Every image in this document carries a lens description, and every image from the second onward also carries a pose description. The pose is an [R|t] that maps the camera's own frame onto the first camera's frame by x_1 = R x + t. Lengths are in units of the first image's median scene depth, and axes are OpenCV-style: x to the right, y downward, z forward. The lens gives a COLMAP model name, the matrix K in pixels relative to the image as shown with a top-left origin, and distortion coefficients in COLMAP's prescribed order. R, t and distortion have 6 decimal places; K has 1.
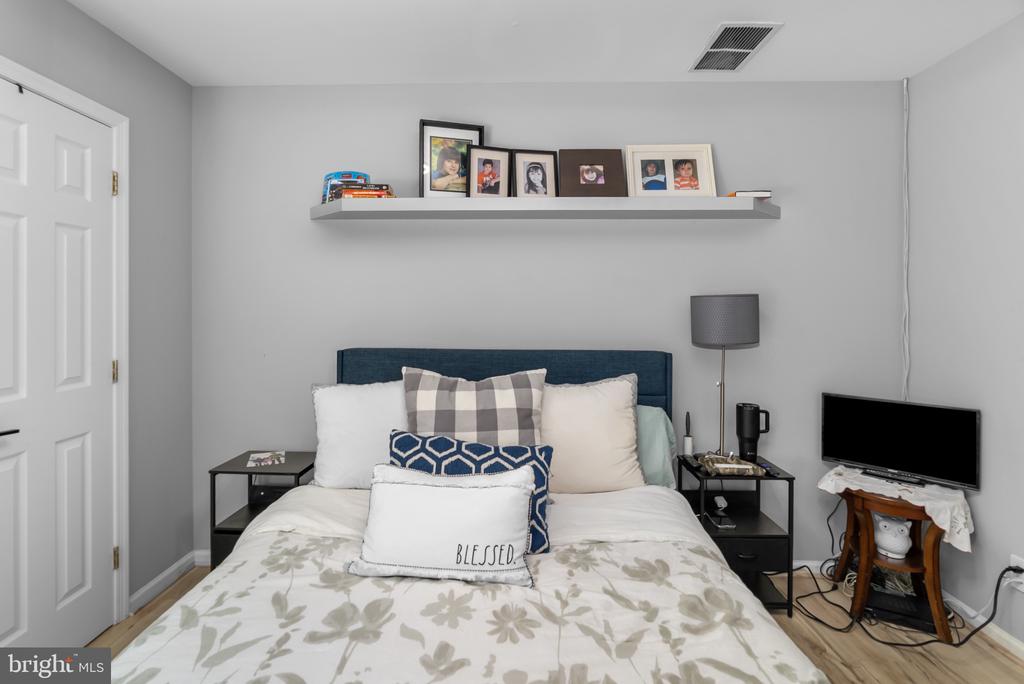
lens RADIAL K [[480.5, 0, 503.5], [0, 480.5, 311.6], [0, 0, 1]] dist [-0.010025, -0.000009]
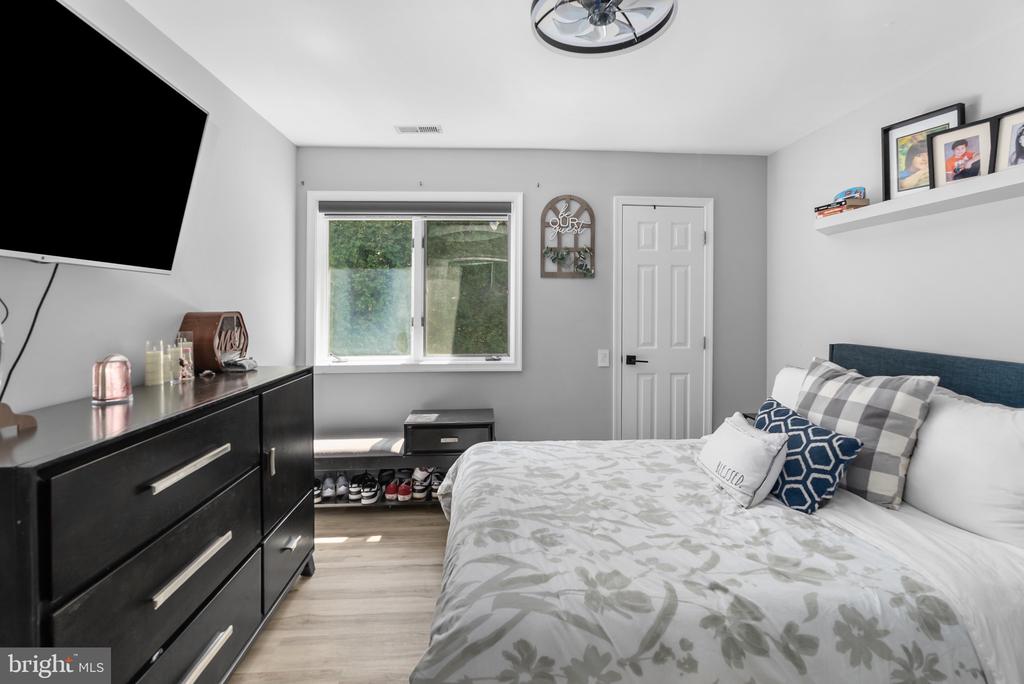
lens RADIAL K [[480.5, 0, 506.2], [0, 480.5, 304.9], [0, 0, 1]] dist [-0.010025, -0.000009]
pose [[0.071747, -0.002494, -0.997420, 0.789743], [-0.017489, 0.999840, -0.003758, 0.002484], [0.997270, 0.017713, 0.071692, 0.114928]]
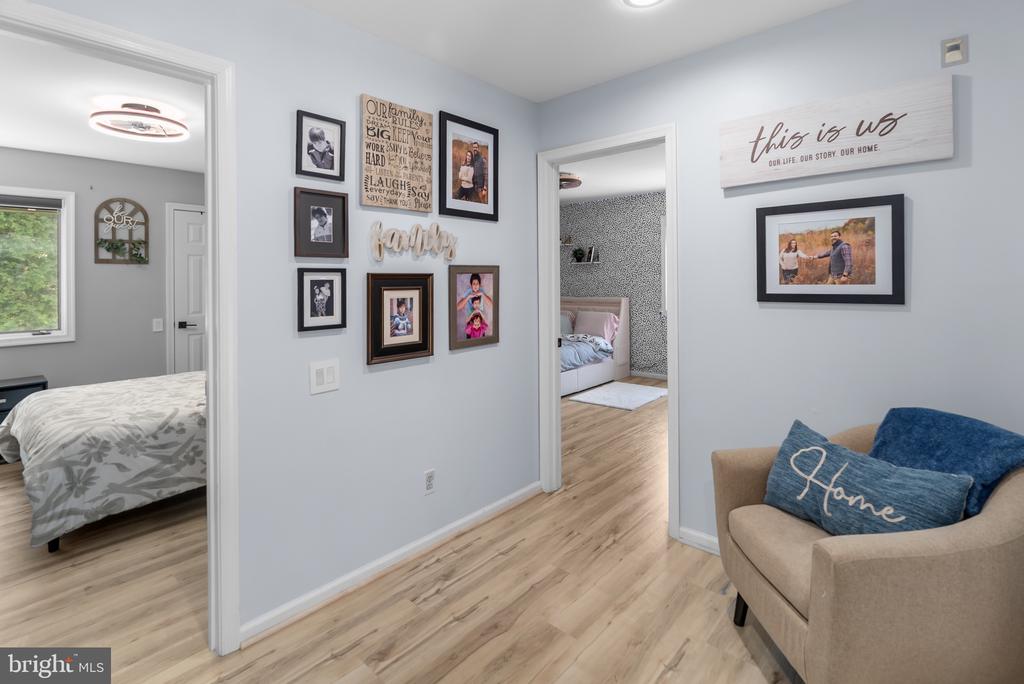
lens RADIAL K [[480.5, 0, 513.2], [0, 480.5, 280.5], [0, 0, 1]] dist [-0.010025, -0.000009]
pose [[0.765065, -0.015246, -0.643772, 1.715583], [0.005391, 0.999836, -0.017272, 0.016704], [0.643930, 0.009744, 0.765022, -0.038229]]
